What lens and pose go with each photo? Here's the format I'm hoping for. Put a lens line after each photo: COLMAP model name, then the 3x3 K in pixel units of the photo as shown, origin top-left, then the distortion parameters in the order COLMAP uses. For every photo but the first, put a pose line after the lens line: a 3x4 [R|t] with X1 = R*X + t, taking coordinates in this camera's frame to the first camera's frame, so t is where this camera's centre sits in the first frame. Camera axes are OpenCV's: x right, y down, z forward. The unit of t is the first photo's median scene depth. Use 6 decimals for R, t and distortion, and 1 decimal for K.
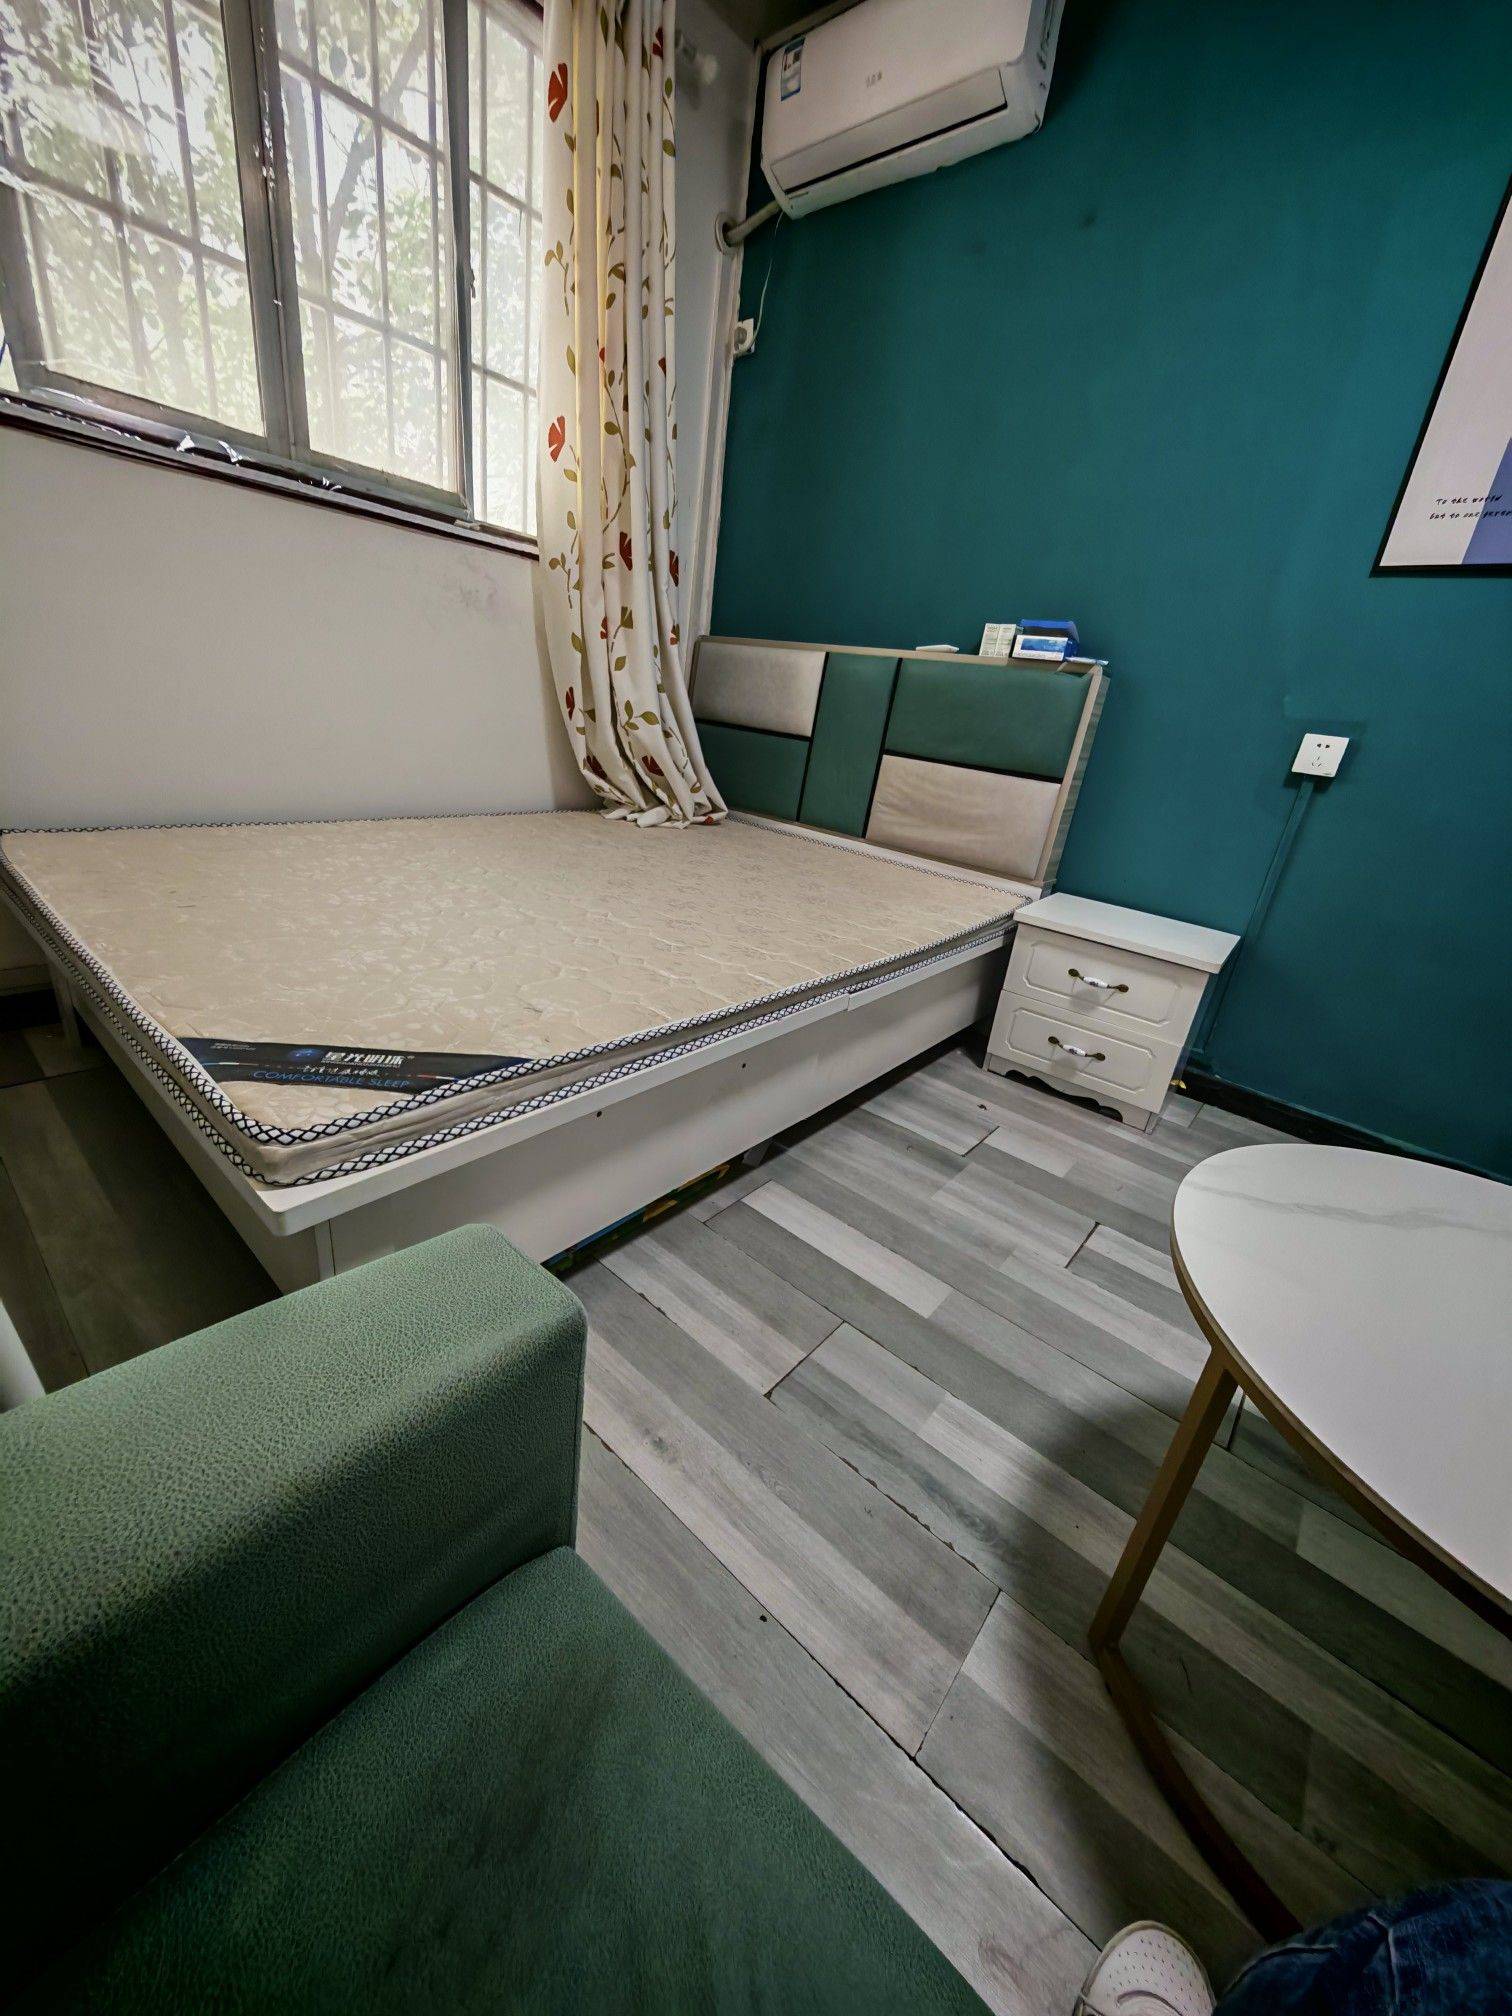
lens RADIAL K [[752.0, 0, 749.1], [0, 752.0, 1002.4], [0, 0, 1]] dist [-0.004243, 0.000522]
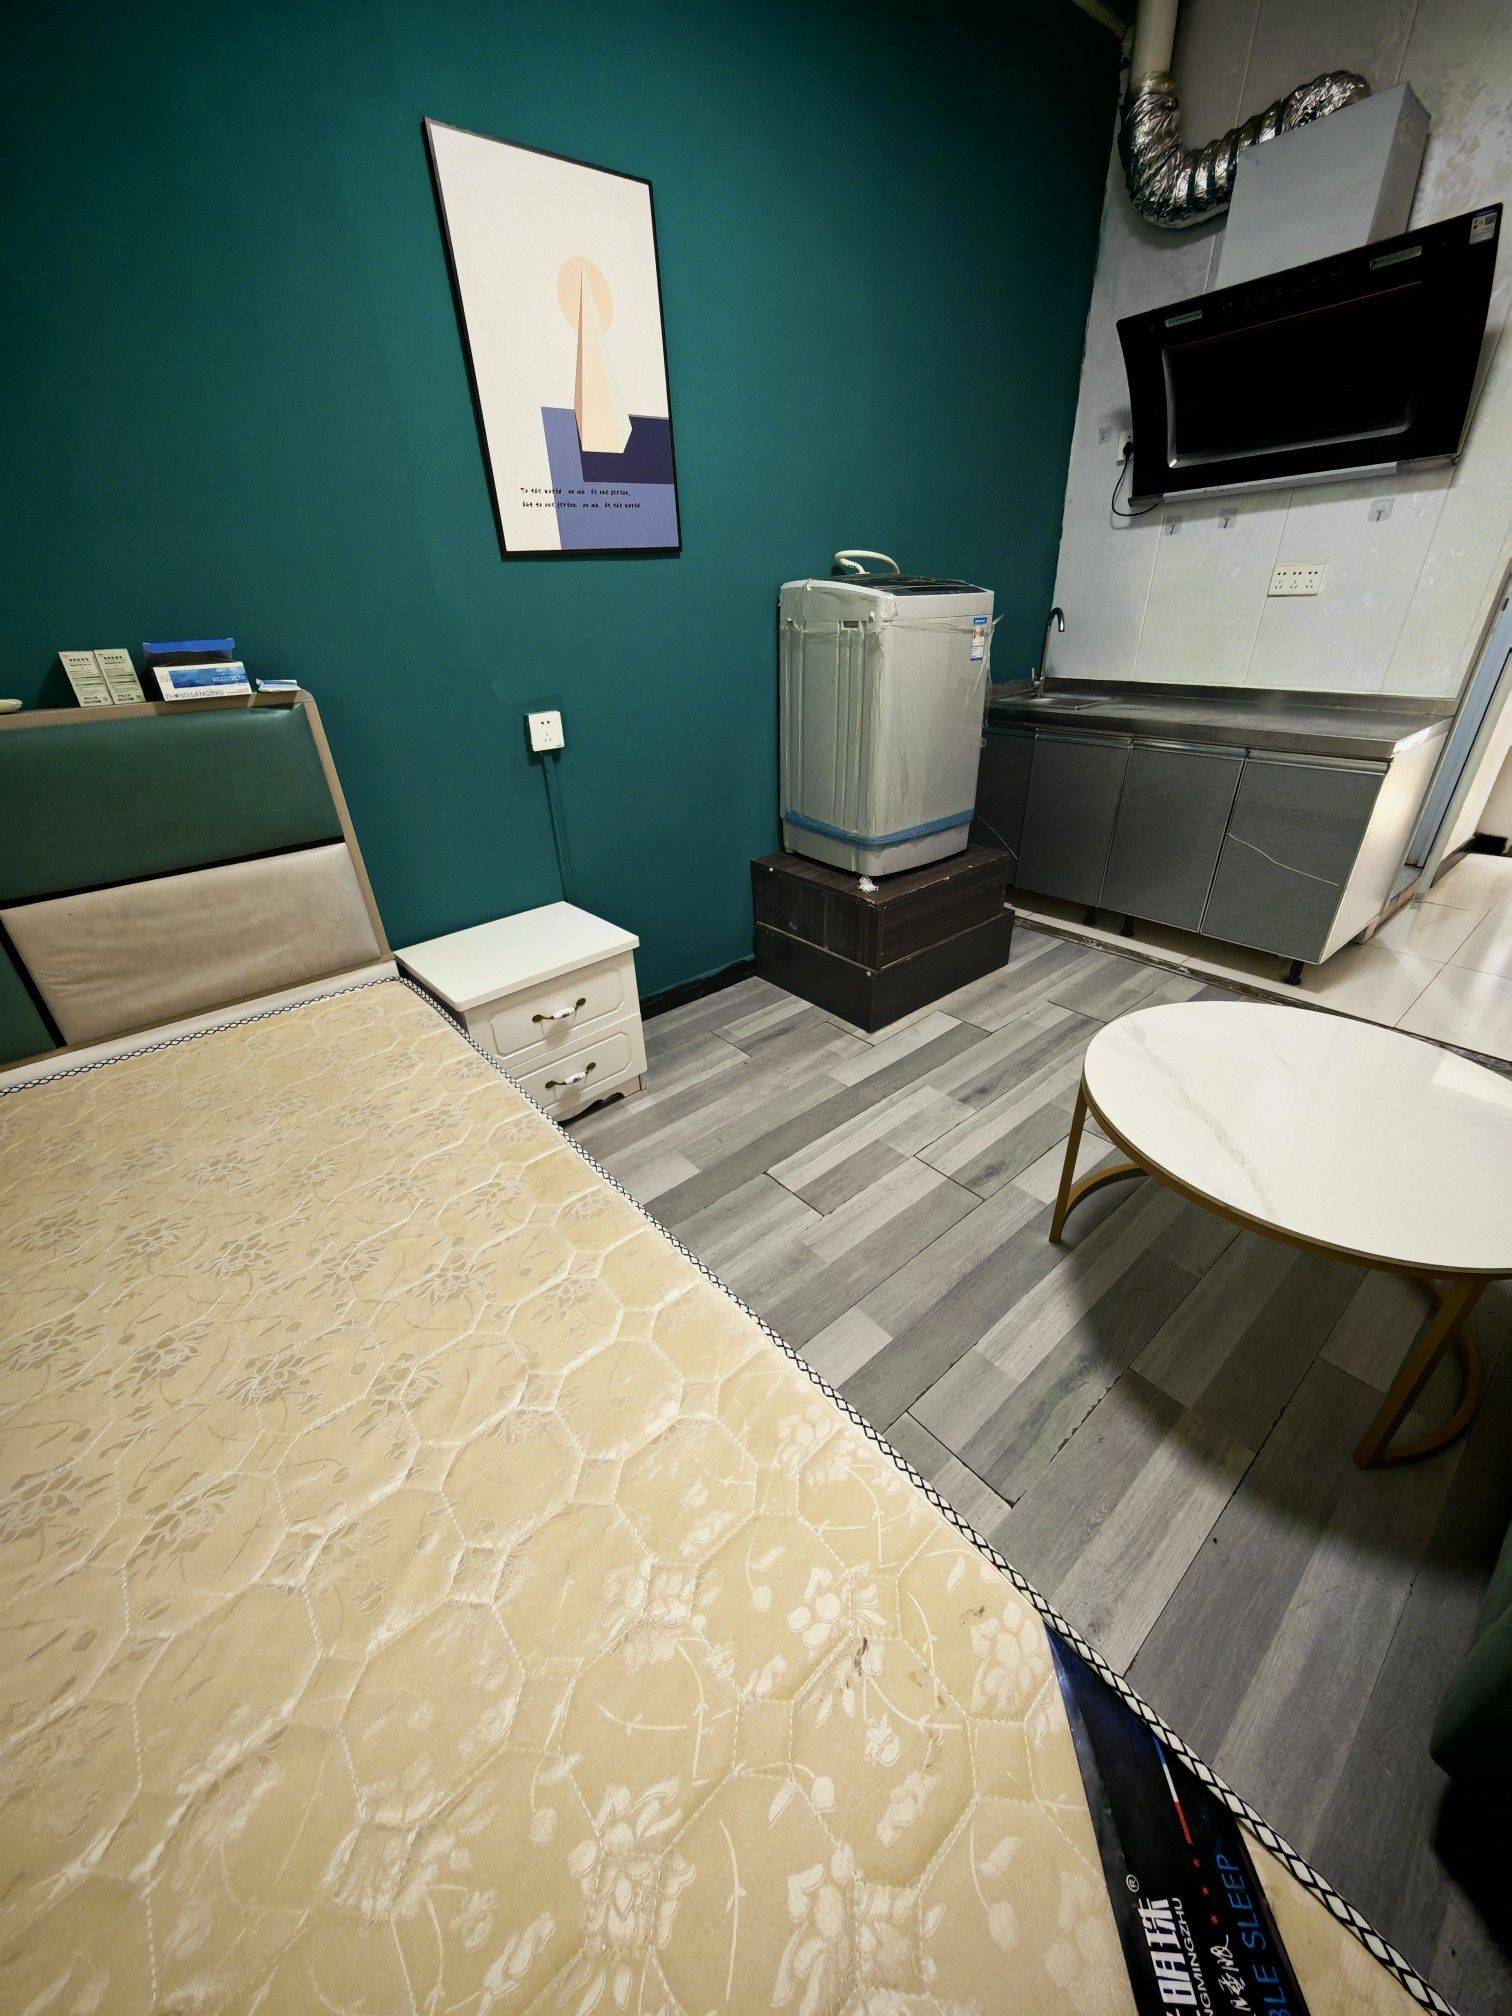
lens RADIAL K [[752.0, 0, 749.0], [0, 752.0, 1003.4], [0, 0, 1]] dist [-0.004243, 0.000522]
pose [[0.157840, -0.573577, 0.803801, -0.256502], [0.423374, 0.774700, 0.469675, -0.365405], [-0.892099, 0.266174, 0.365117, 0.399126]]
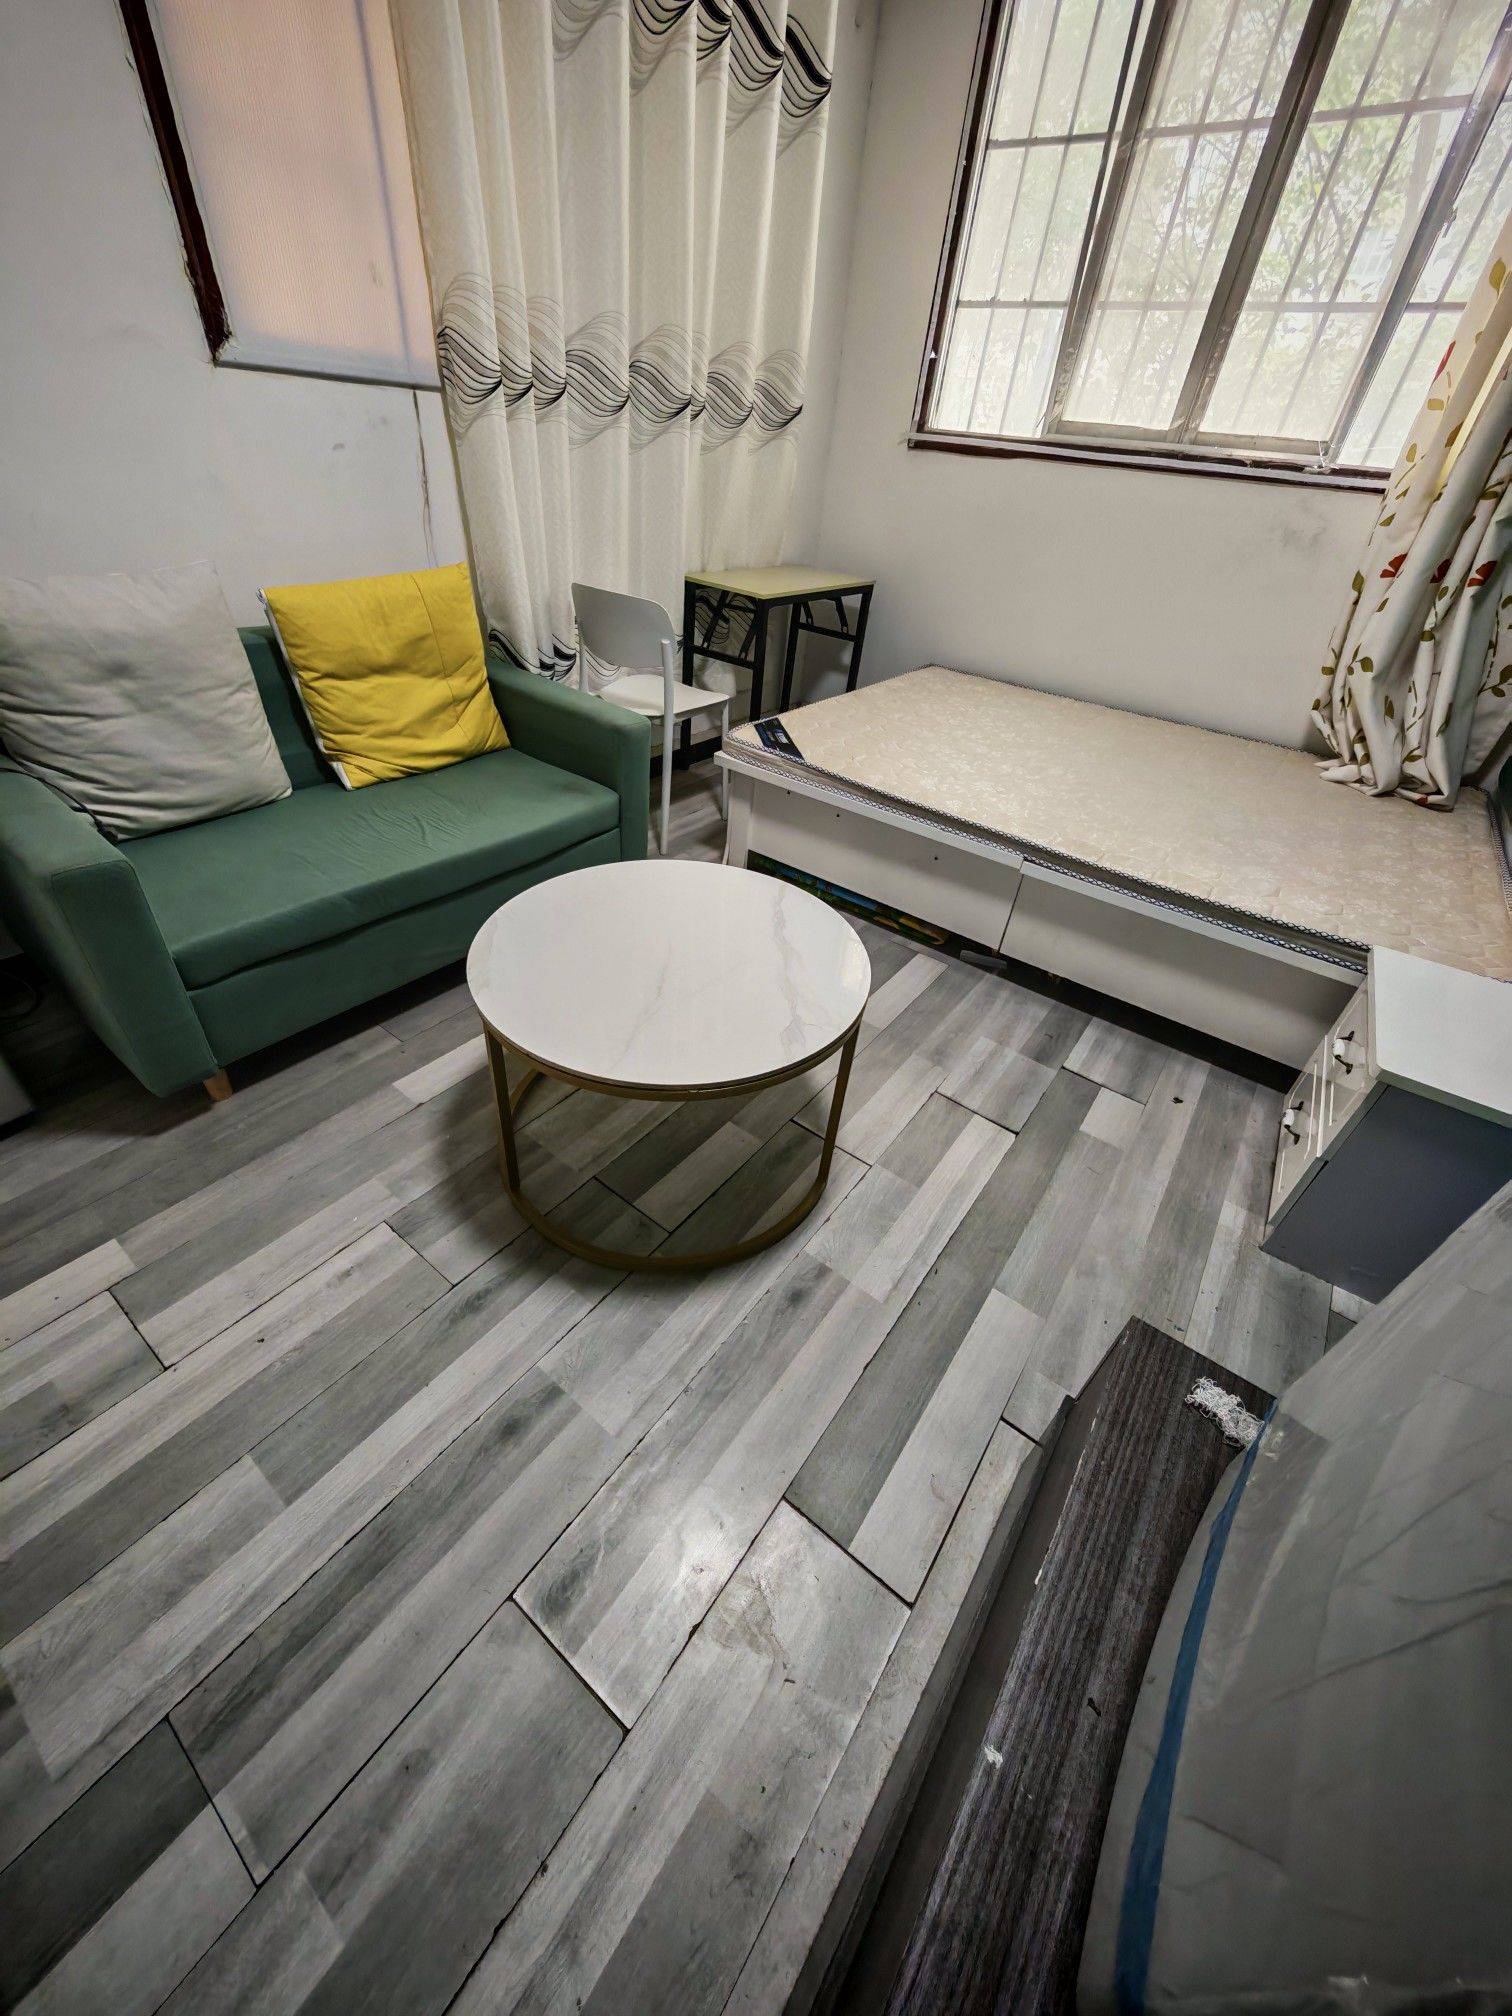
lens RADIAL K [[752.0, 0, 749.2], [0, 752.0, 1002.1], [0, 0, 1]] dist [-0.004243, 0.000522]
pose [[0.076992, 0.506097, -0.859033, 0.982295], [-0.440794, 0.790093, 0.425974, -0.117482], [0.894300, 0.345860, 0.283915, 0.209285]]
